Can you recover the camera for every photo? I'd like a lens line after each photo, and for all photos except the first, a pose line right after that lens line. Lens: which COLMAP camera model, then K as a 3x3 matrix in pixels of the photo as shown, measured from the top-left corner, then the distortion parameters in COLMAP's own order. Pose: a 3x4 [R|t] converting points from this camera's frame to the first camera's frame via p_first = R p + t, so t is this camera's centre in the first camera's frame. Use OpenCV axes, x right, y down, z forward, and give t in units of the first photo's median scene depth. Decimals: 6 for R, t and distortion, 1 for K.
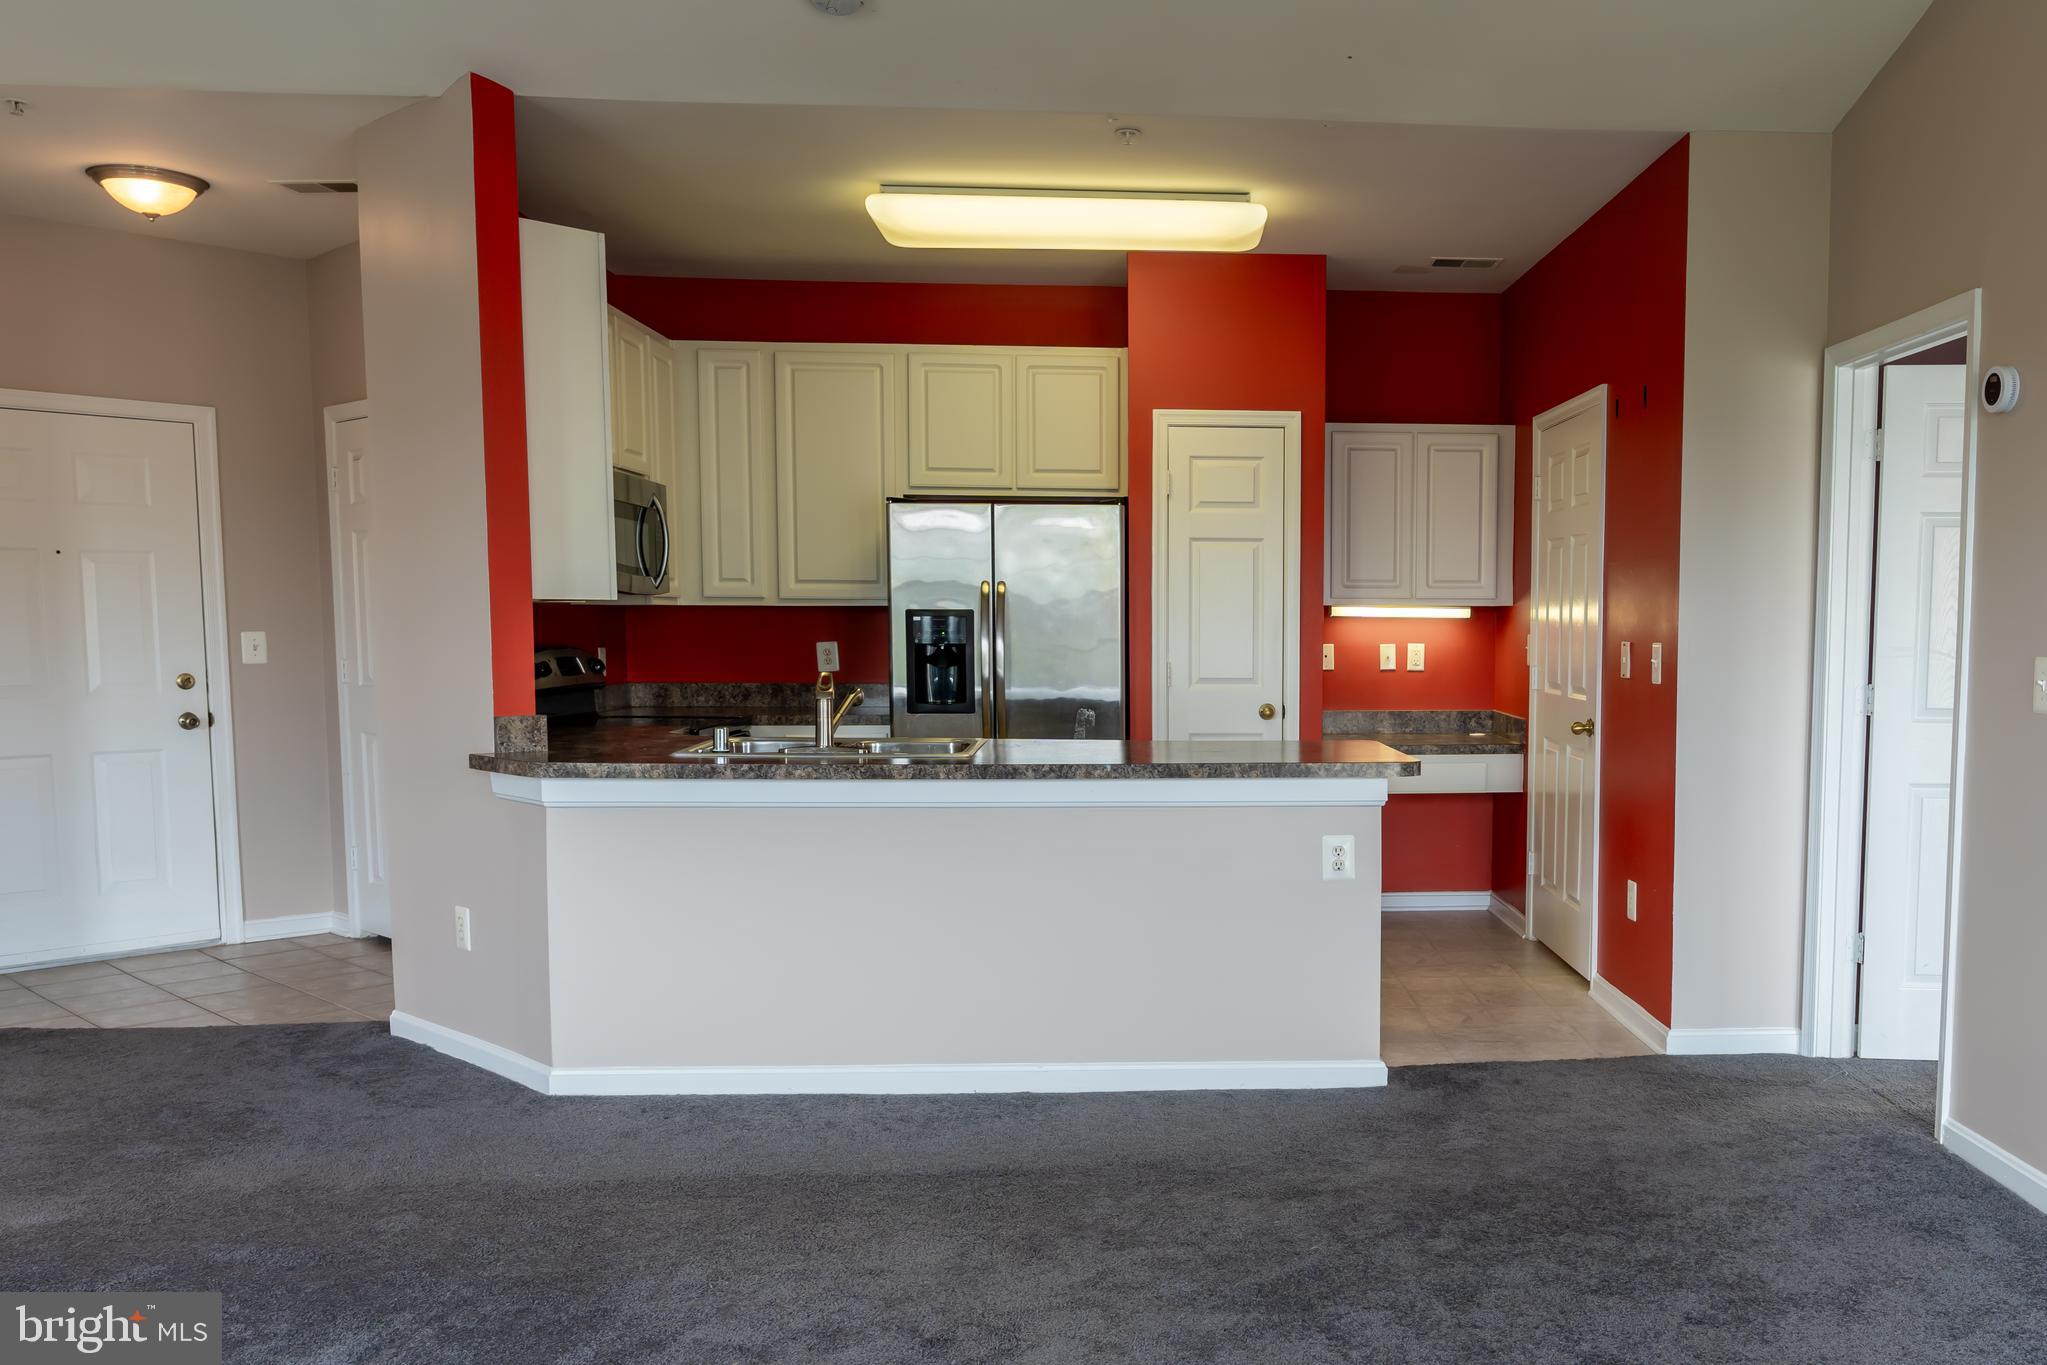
lens RADIAL K [[1776.2, 0, 1271.8], [0, 1776.2, 786.0], [0, 0, 1]] dist [0.000260, -0.005775]
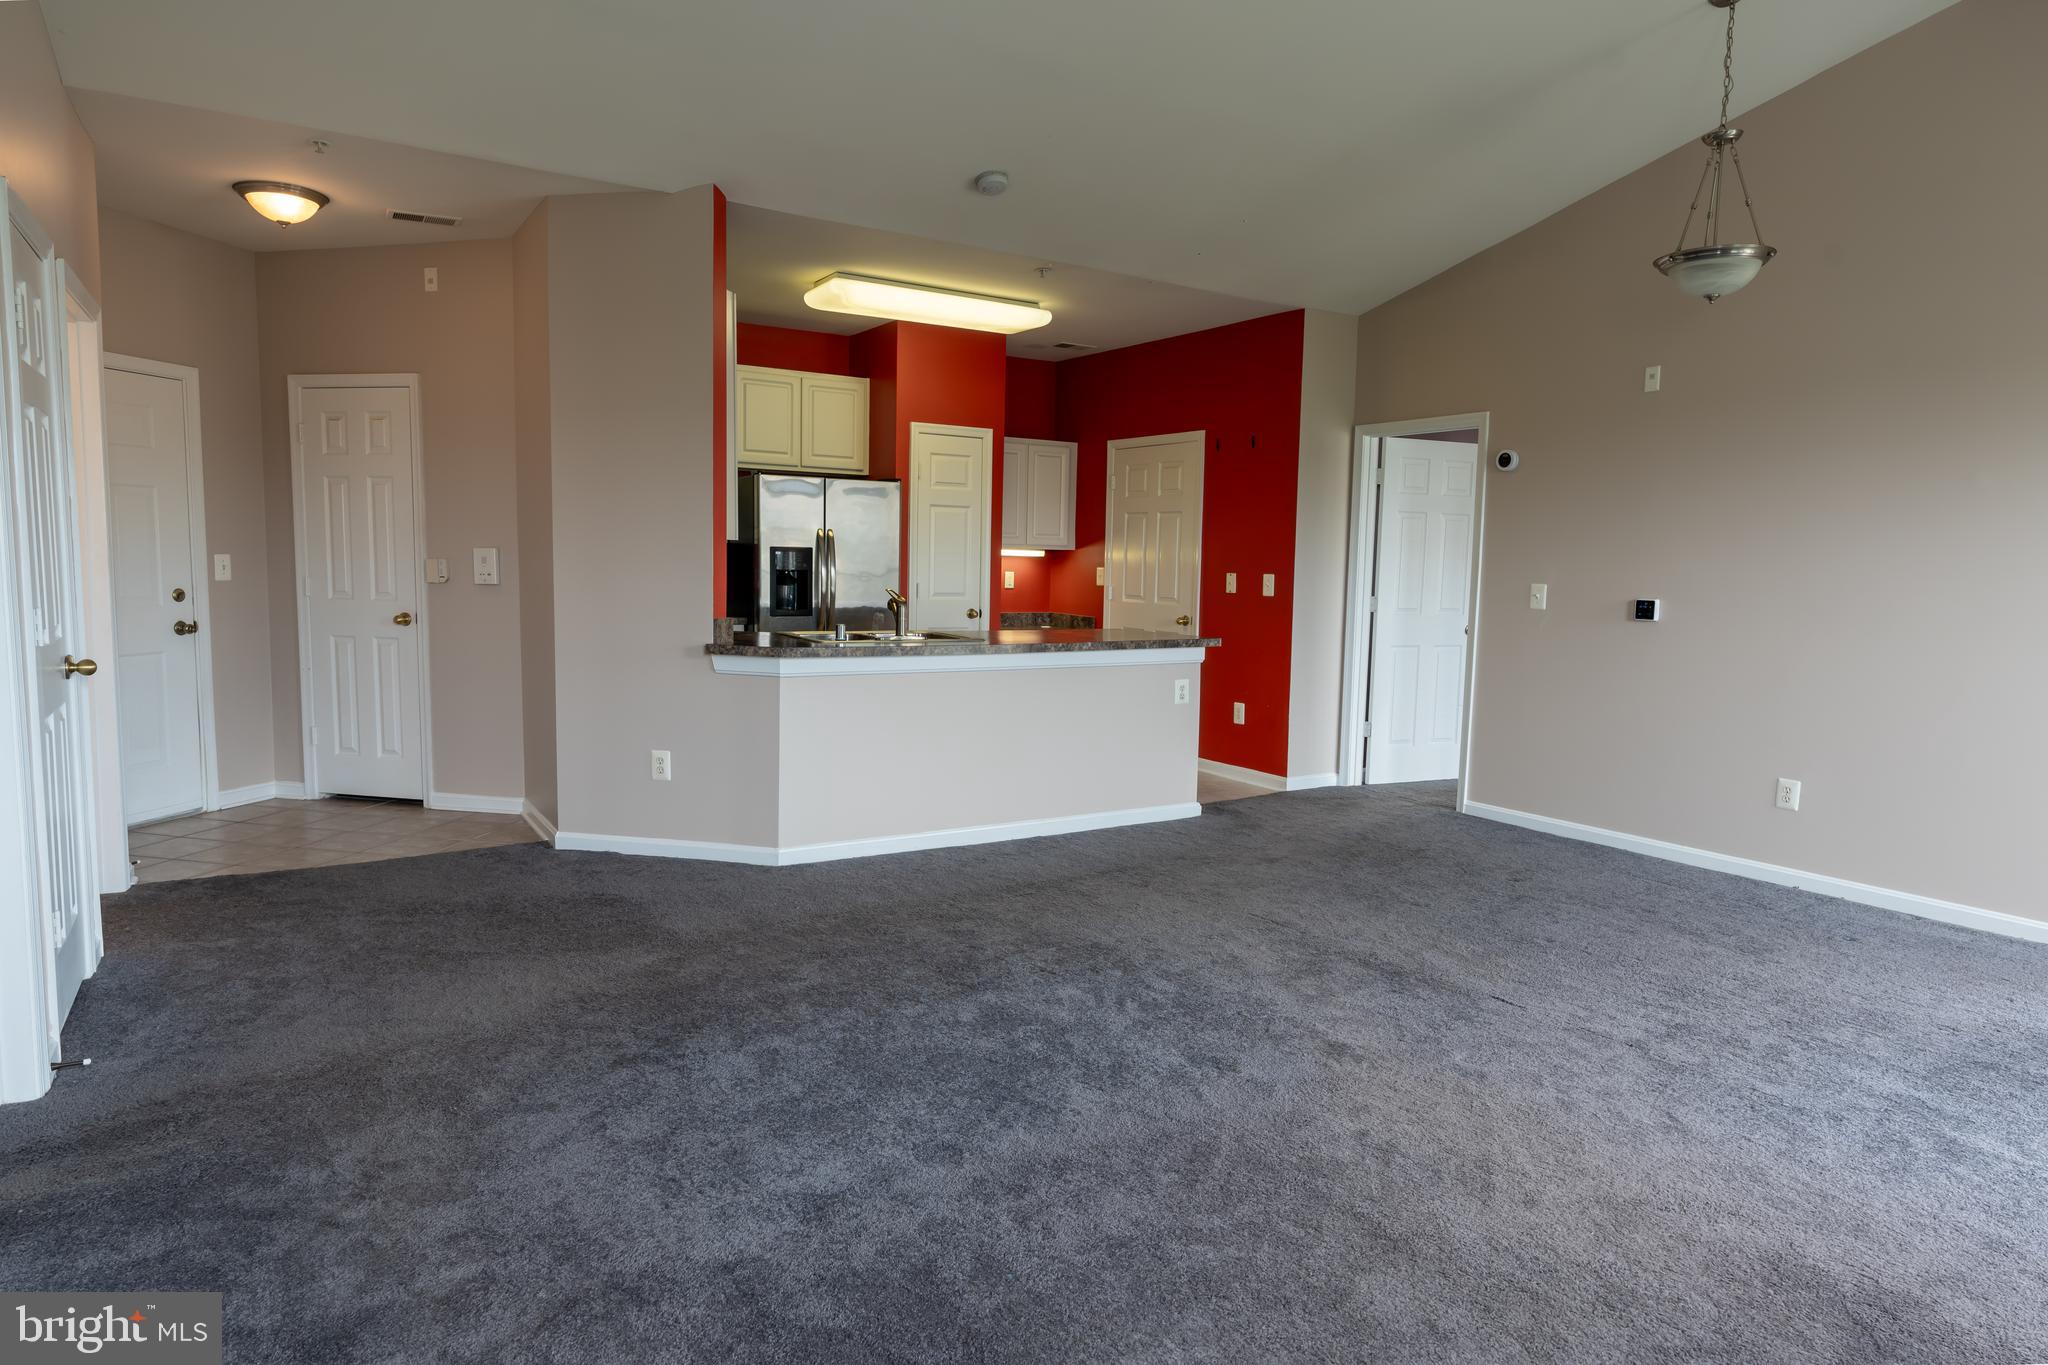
lens RADIAL K [[1254.5, 0, 1083.6], [0, 1254.5, 696.8], [0, 0, 1]] dist [-0.004193, 0.003054]
pose [[0.867101, -0.040519, 0.496482, -0.507902], [0.029665, 0.999118, 0.029730, 0.003166], [-0.497249, -0.011051, 0.867538, -0.045420]]
